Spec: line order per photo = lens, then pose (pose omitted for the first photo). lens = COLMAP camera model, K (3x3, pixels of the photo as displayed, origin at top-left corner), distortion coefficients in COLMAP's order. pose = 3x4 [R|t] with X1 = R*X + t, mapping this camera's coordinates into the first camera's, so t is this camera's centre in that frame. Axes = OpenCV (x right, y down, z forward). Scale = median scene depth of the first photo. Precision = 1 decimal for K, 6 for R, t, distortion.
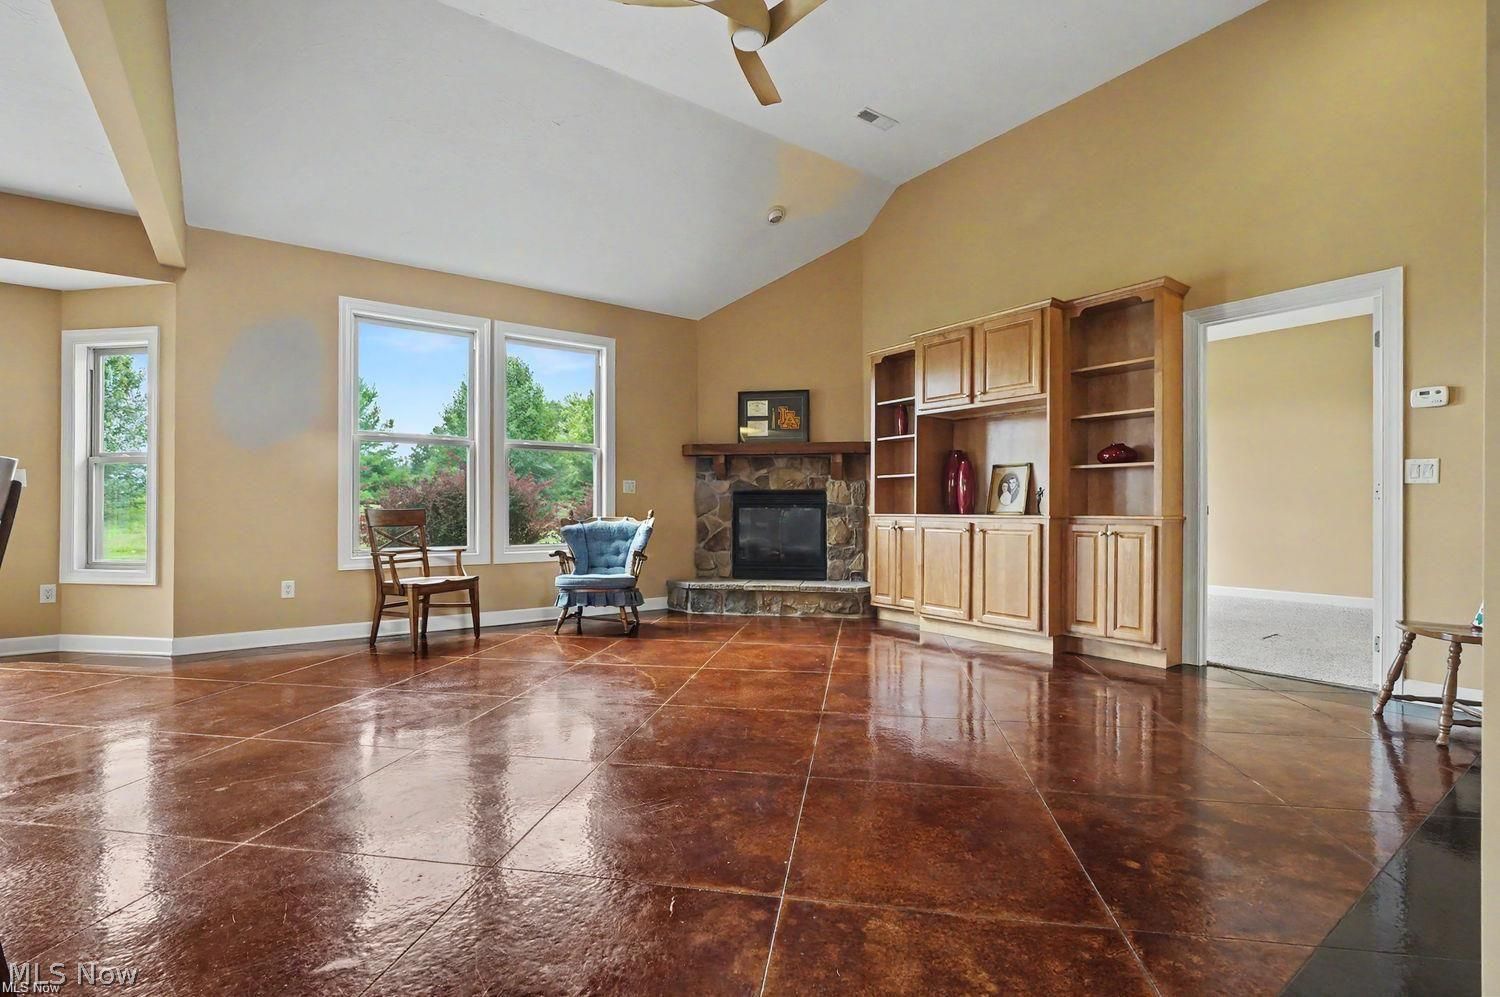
lens RADIAL K [[691.5, 0, 751.8], [0, 691.5, 504.6], [0, 0, 1]] dist [-0.000488, -0.000361]
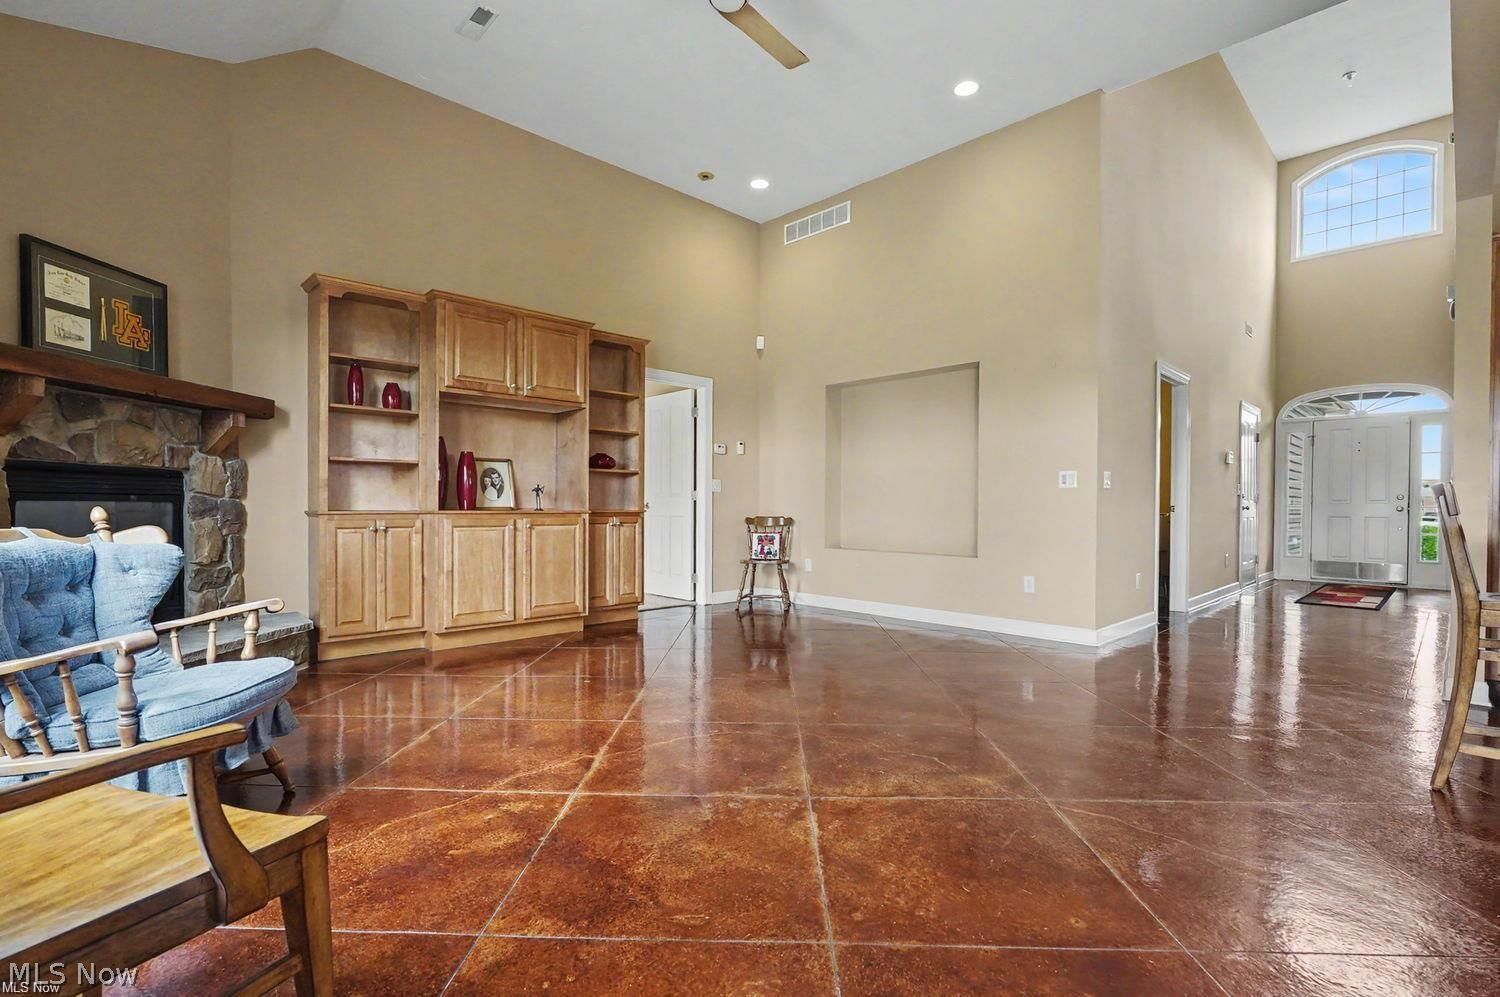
lens RADIAL K [[691.5, 0, 751.8], [0, 691.5, 504.6], [0, 0, 1]] dist [-0.000488, -0.000361]
pose [[-0.146034, 0.000116, 0.989280, -0.525709], [-0.008098, 0.999966, -0.001313, 0.004172], [-0.989246, -0.008203, -0.146028, 0.622786]]
